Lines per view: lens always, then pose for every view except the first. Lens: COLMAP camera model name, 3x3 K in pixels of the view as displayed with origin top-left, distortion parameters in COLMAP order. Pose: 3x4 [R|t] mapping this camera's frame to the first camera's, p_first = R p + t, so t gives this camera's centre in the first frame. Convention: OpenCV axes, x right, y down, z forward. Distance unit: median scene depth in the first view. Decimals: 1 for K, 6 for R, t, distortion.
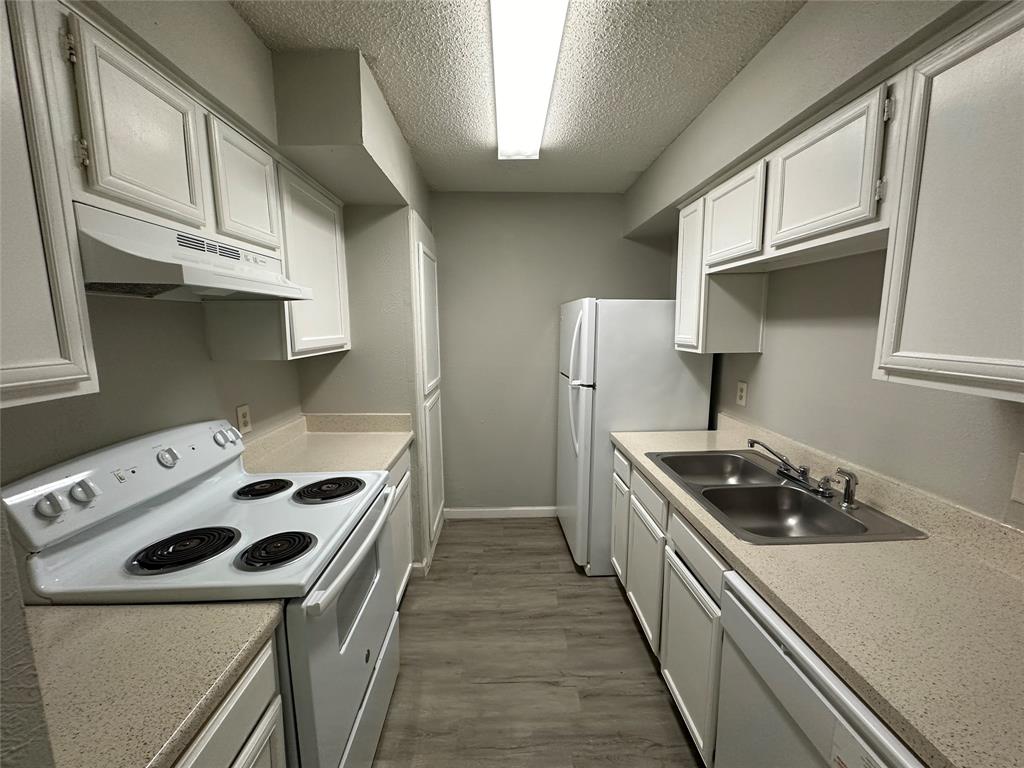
lens RADIAL K [[408.1, 0, 512.8], [0, 408.1, 382.5], [0, 0, 1]] dist [0.003130, -0.000212]
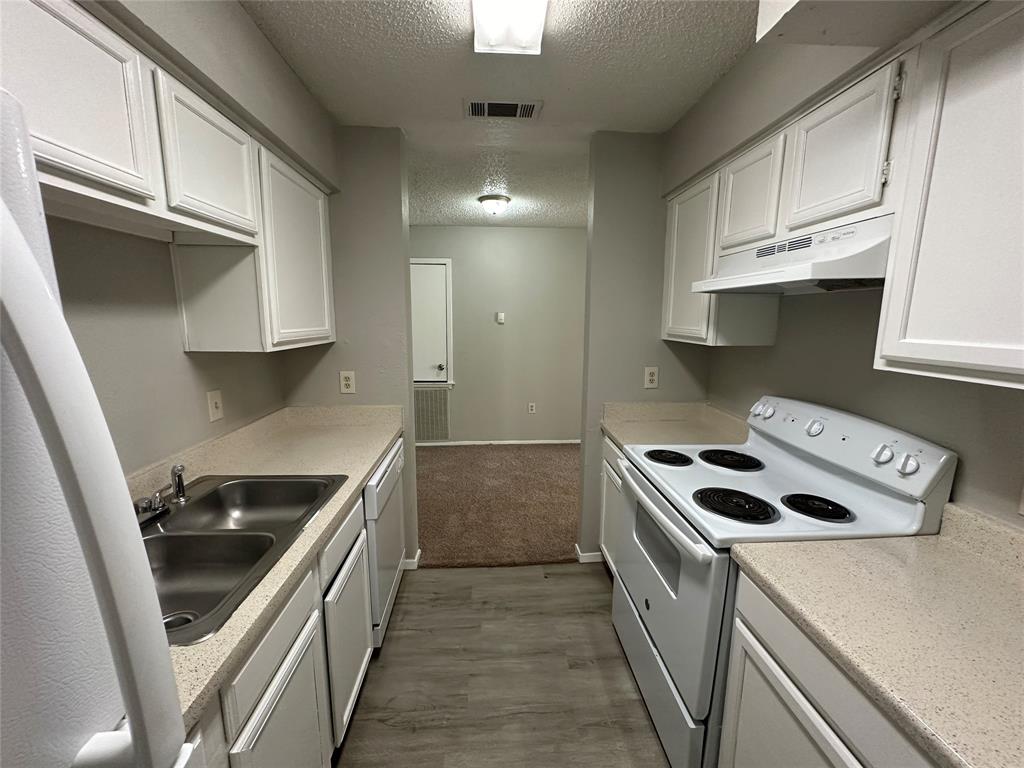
lens RADIAL K [[408.1, 0, 507.3], [0, 408.1, 381.6], [0, 0, 1]] dist [0.003130, -0.000212]
pose [[-0.999866, 0.002733, -0.016148, 0.046431], [-0.002231, 0.954064, 0.299594, -0.229436], [0.016225, 0.299589, -0.953930, 1.619327]]
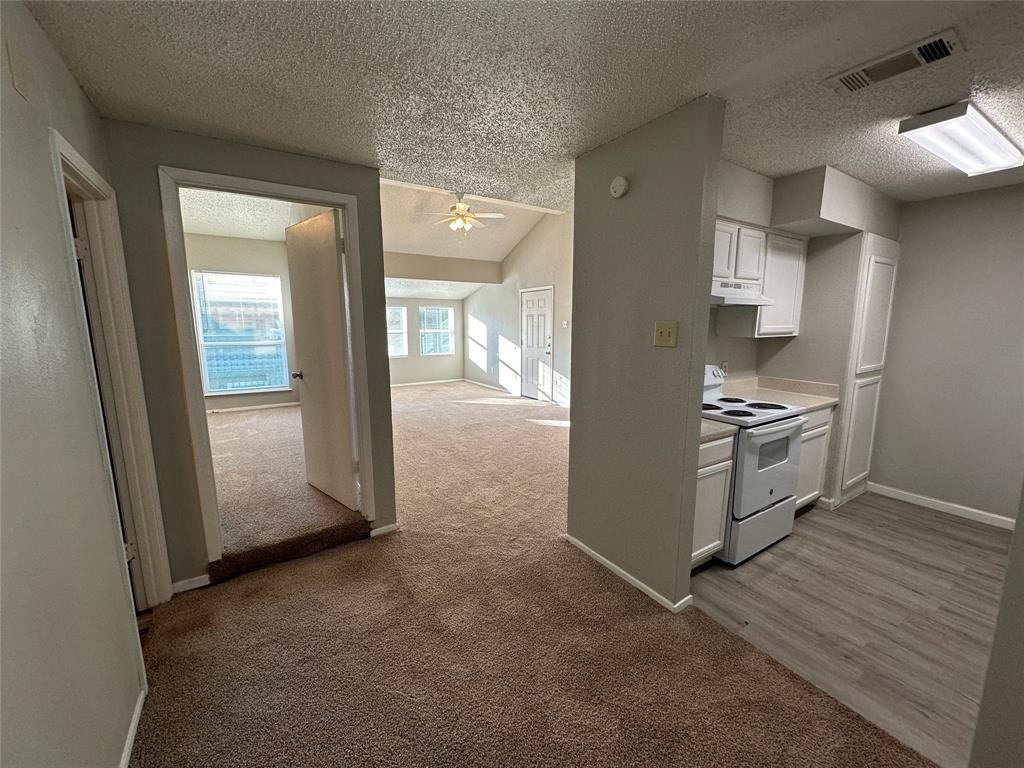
lens RADIAL K [[408.1, 0, 512.2], [0, 408.1, 381.0], [0, 0, 1]] dist [0.003130, -0.000212]
pose [[0.518989, 0.134434, -0.844143, 0.481411], [-0.126233, 0.988781, 0.079858, 0.133409], [0.845409, 0.065113, 0.530136, -0.922826]]
